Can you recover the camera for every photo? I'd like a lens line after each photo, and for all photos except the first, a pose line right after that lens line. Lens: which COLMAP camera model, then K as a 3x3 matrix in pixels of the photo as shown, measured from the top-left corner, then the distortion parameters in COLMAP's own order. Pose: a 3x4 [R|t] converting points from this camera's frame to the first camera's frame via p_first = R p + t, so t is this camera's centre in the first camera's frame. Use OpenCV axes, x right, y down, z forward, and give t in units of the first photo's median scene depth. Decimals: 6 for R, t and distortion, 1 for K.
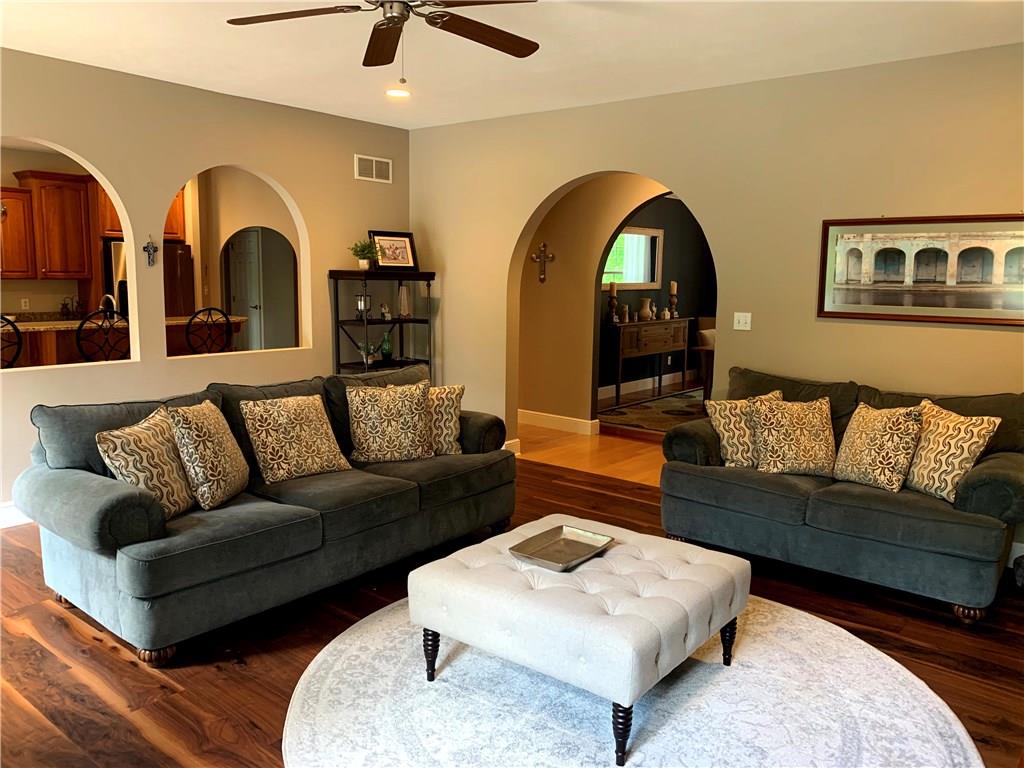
lens RADIAL K [[784.1, 0, 510.2], [0, 784.1, 381.8], [0, 0, 1]] dist [0.015988, -0.003277]
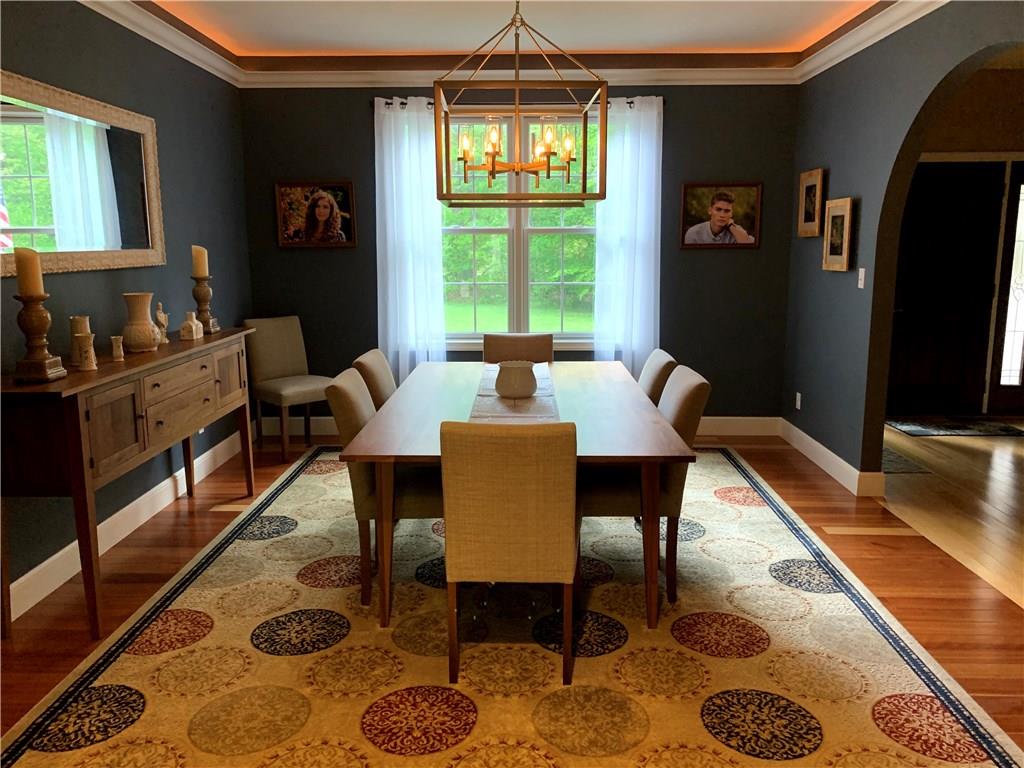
lens RADIAL K [[784.1, 0, 511.6], [0, 784.1, 384.9], [0, 0, 1]] dist [0.015988, -0.003277]
pose [[0.787087, -0.121860, 0.604685, 0.080176], [0.093117, 0.992531, 0.078814, -0.074350], [-0.609773, -0.005727, 0.792555, 0.585566]]
